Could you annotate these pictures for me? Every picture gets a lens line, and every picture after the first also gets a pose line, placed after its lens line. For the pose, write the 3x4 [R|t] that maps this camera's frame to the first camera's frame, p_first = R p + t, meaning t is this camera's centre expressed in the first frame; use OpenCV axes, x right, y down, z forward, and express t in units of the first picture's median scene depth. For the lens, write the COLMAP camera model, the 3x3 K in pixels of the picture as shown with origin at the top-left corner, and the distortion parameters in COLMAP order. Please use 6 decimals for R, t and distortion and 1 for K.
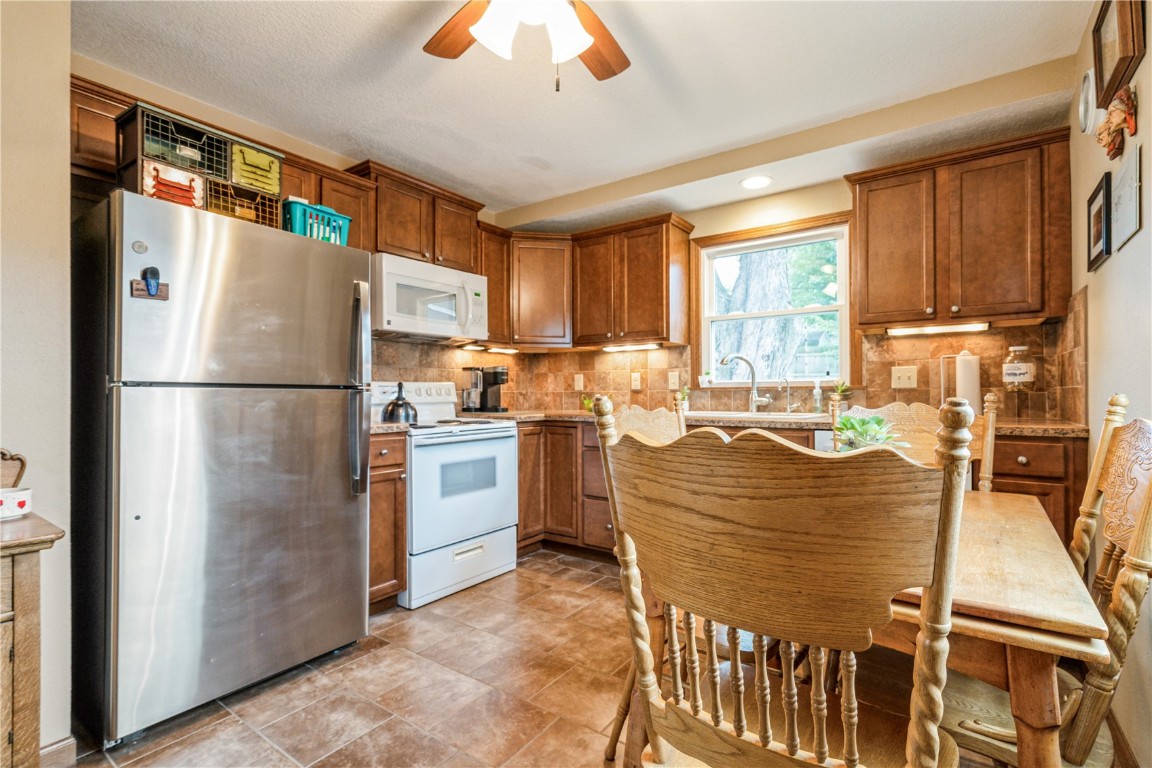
lens RADIAL K [[534.4, 0, 576.0], [0, 534.4, 384.0], [0, 0, 1]] dist [-0.000565, 0.000105]
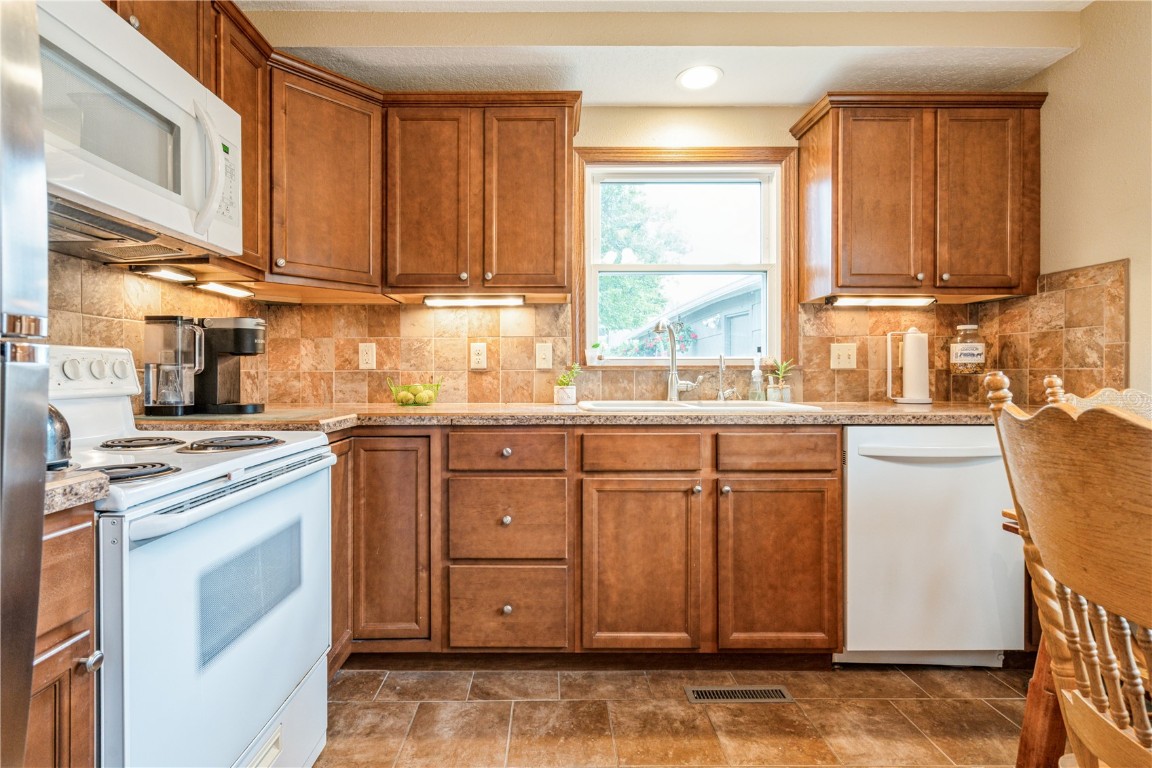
lens RADIAL K [[560.9, 0, 571.6], [0, 560.9, 370.4], [0, 0, 1]] dist [0.000802, 0.000098]
pose [[0.805917, 0.005703, 0.592002, -0.220460], [-0.011760, 0.999911, 0.006376, 0.007946], [-0.591912, -0.012100, 0.805912, 0.449116]]
